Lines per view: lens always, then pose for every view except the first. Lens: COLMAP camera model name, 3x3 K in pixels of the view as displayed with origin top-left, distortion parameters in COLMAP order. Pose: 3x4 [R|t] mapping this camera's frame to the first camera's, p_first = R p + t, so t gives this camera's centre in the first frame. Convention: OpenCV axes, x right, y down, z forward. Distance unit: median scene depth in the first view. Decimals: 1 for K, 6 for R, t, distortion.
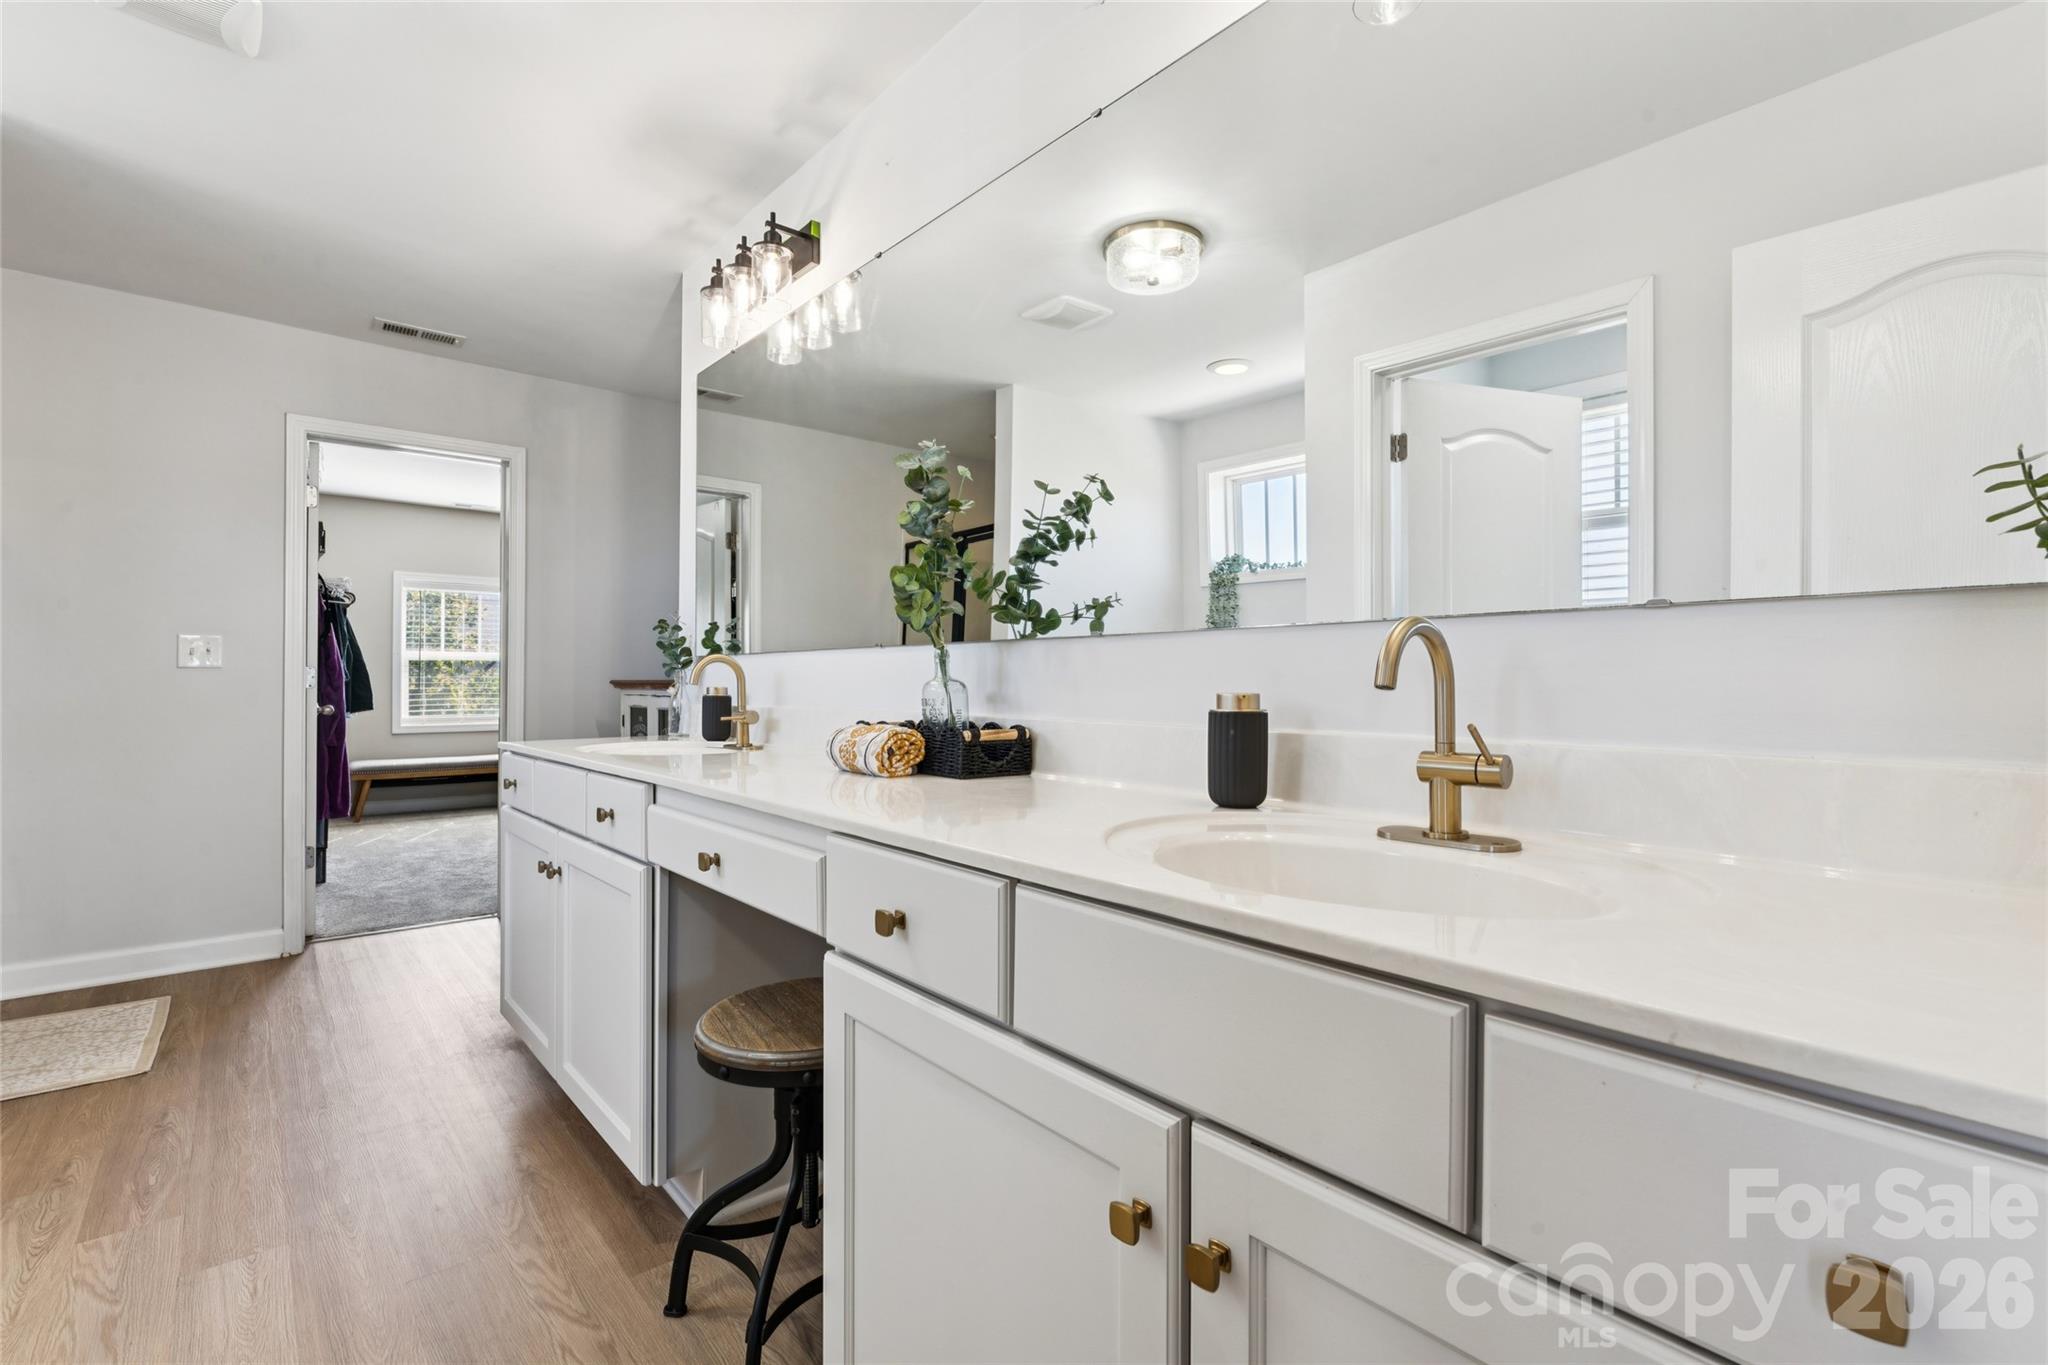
lens RADIAL K [[932.0, 0, 1025.6], [0, 932.0, 677.9], [0, 0, 1]] dist [0.002152, 0.000484]
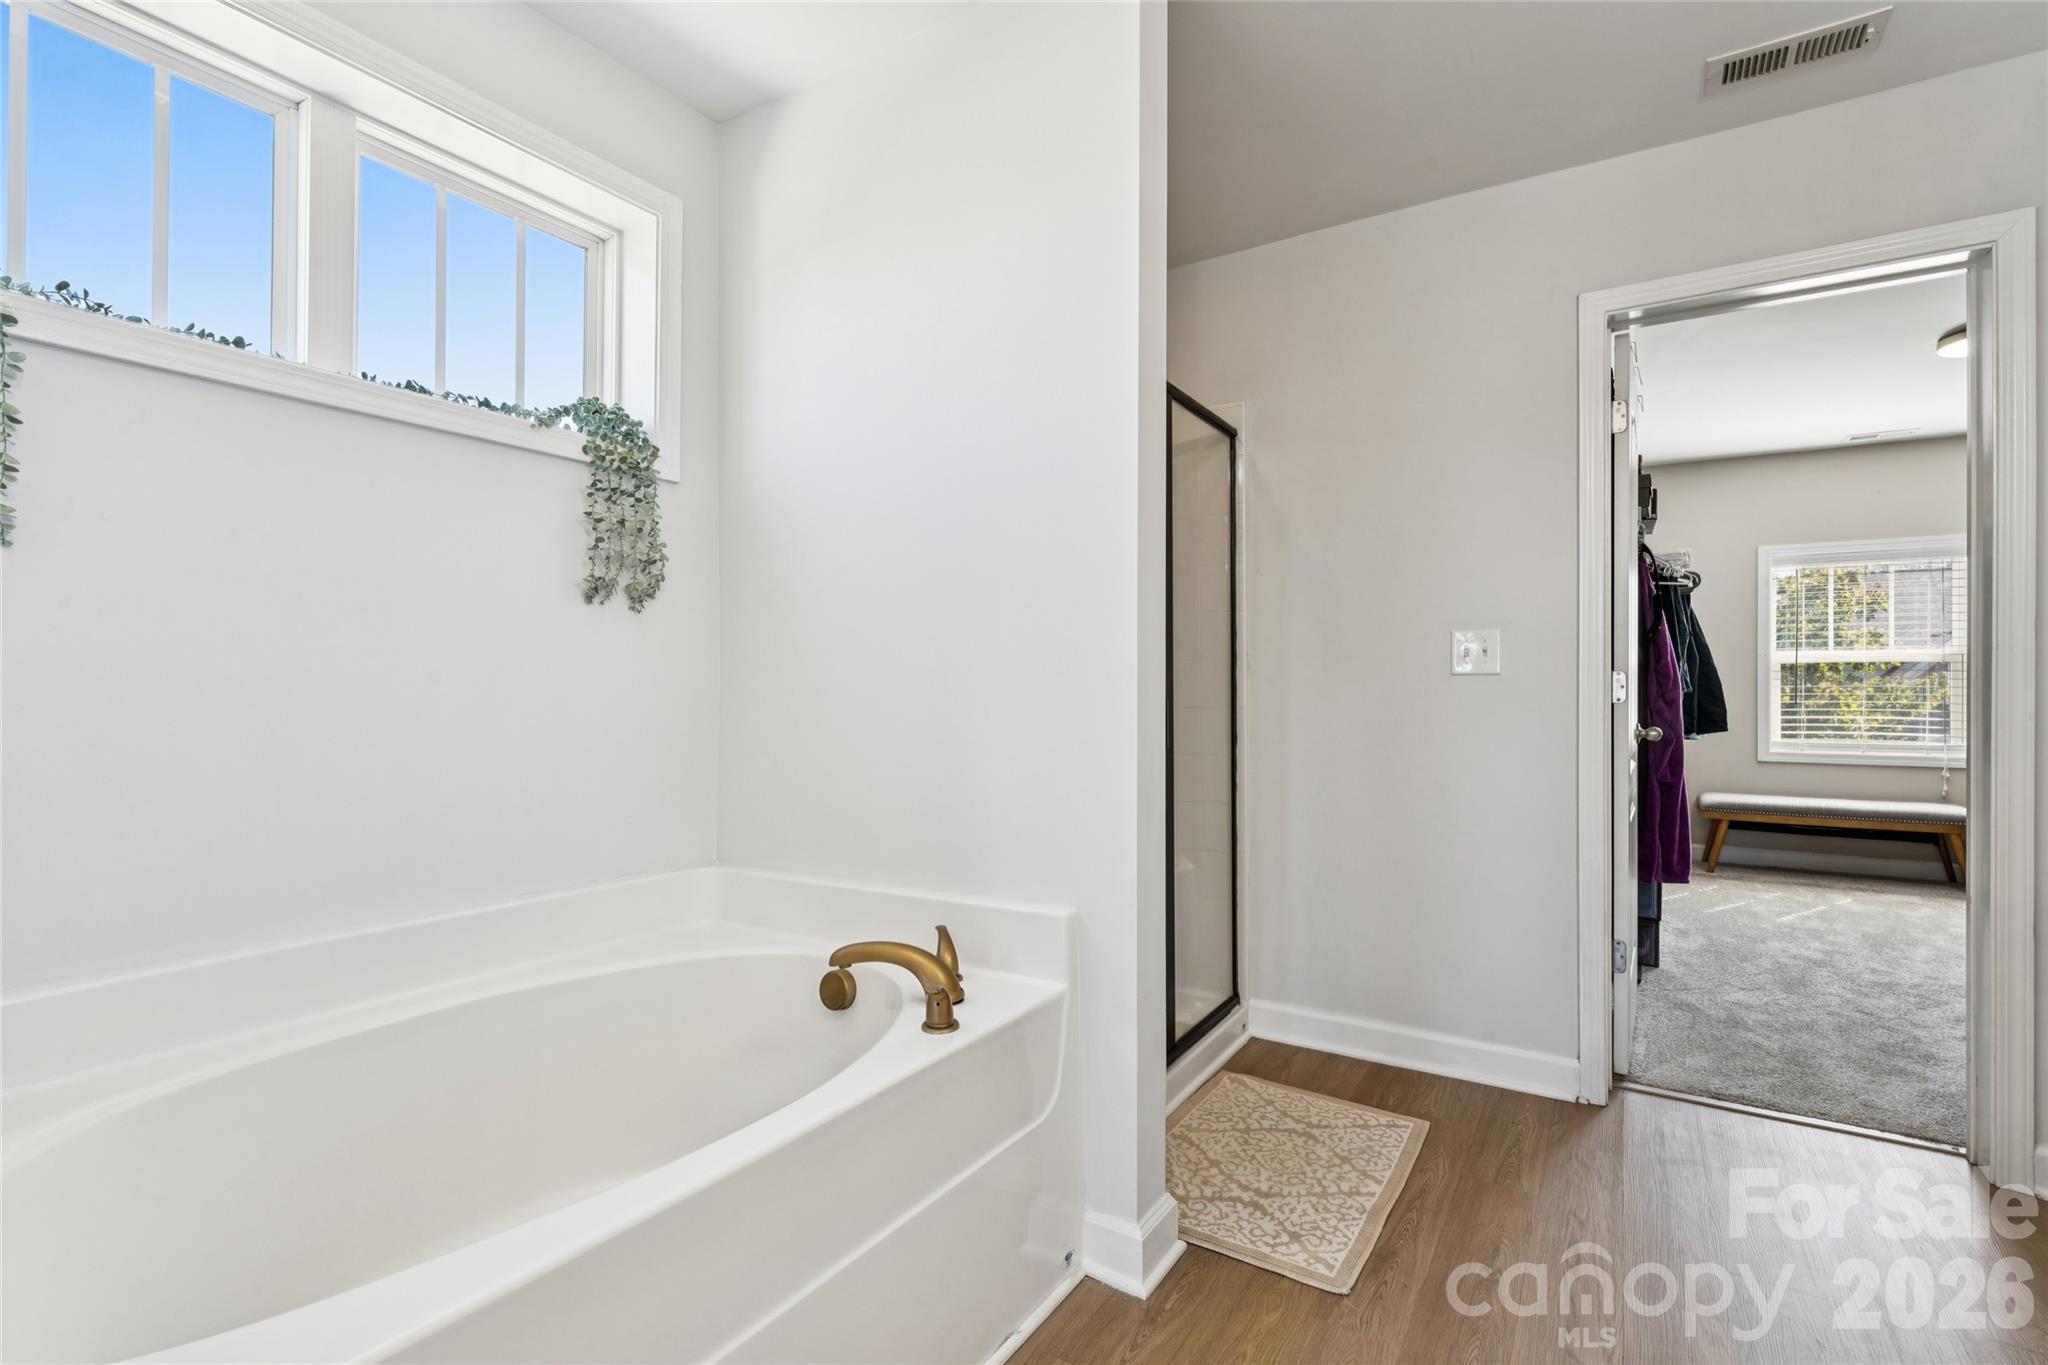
lens RADIAL K [[932.0, 0, 1025.6], [0, 932.0, 677.9], [0, 0, 1]] dist [0.002152, 0.000484]
pose [[0.299646, -0.008469, -0.954013, -0.185450], [-0.000474, 0.999959, -0.009026, -0.000902], [0.954050, 0.003156, 0.299630, 0.286169]]
